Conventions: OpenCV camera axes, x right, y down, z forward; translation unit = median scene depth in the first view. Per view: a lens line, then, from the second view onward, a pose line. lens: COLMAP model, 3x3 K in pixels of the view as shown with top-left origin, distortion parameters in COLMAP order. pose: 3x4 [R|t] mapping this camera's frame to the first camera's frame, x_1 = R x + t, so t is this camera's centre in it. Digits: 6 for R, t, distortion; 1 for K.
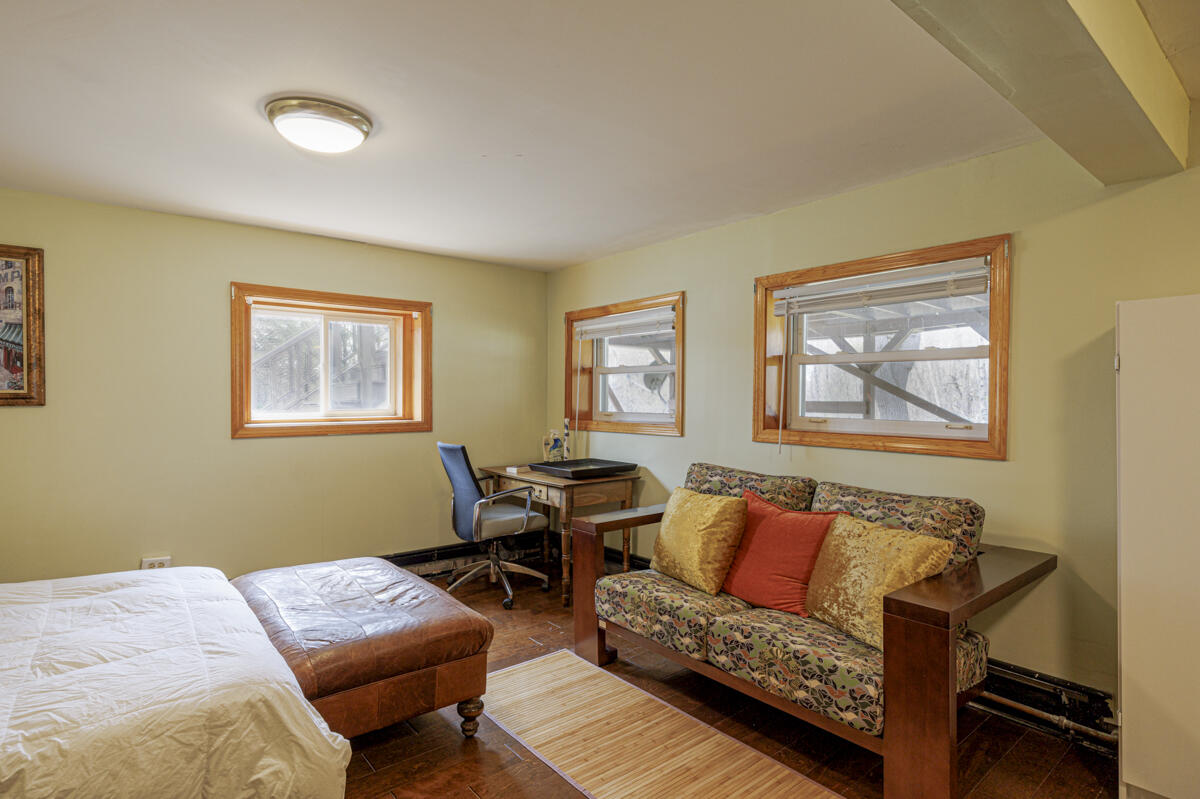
lens RADIAL K [[608.9, 0, 597.5], [0, 608.9, 399.6], [0, 0, 1]] dist [0.001556, 0.000109]
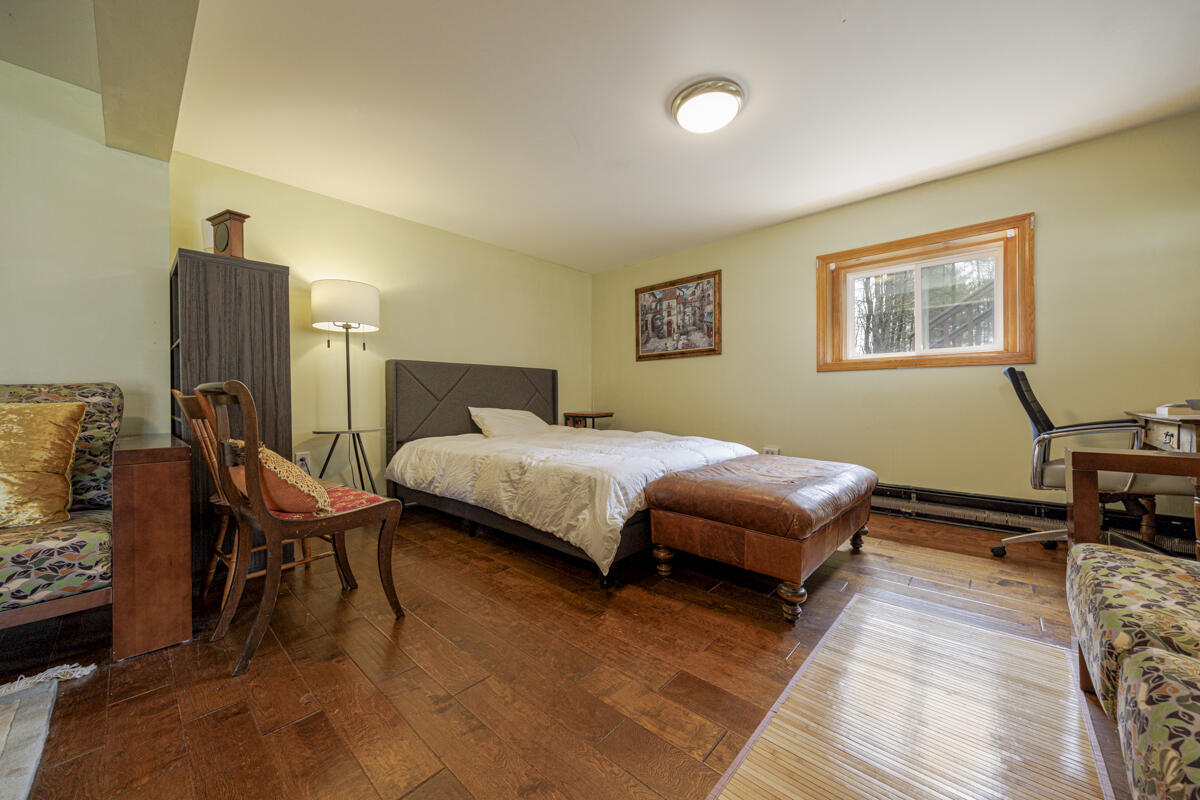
lens RADIAL K [[431.8, 0, 598.2], [0, 431.8, 401.7], [0, 0, 1]] dist [-0.000723, -0.000190]
pose [[0.145871, 0.008777, -0.989265, 0.340610], [0.000561, 0.999960, 0.008955, 0.144841], [0.989304, -0.001862, 0.145860, 0.451396]]
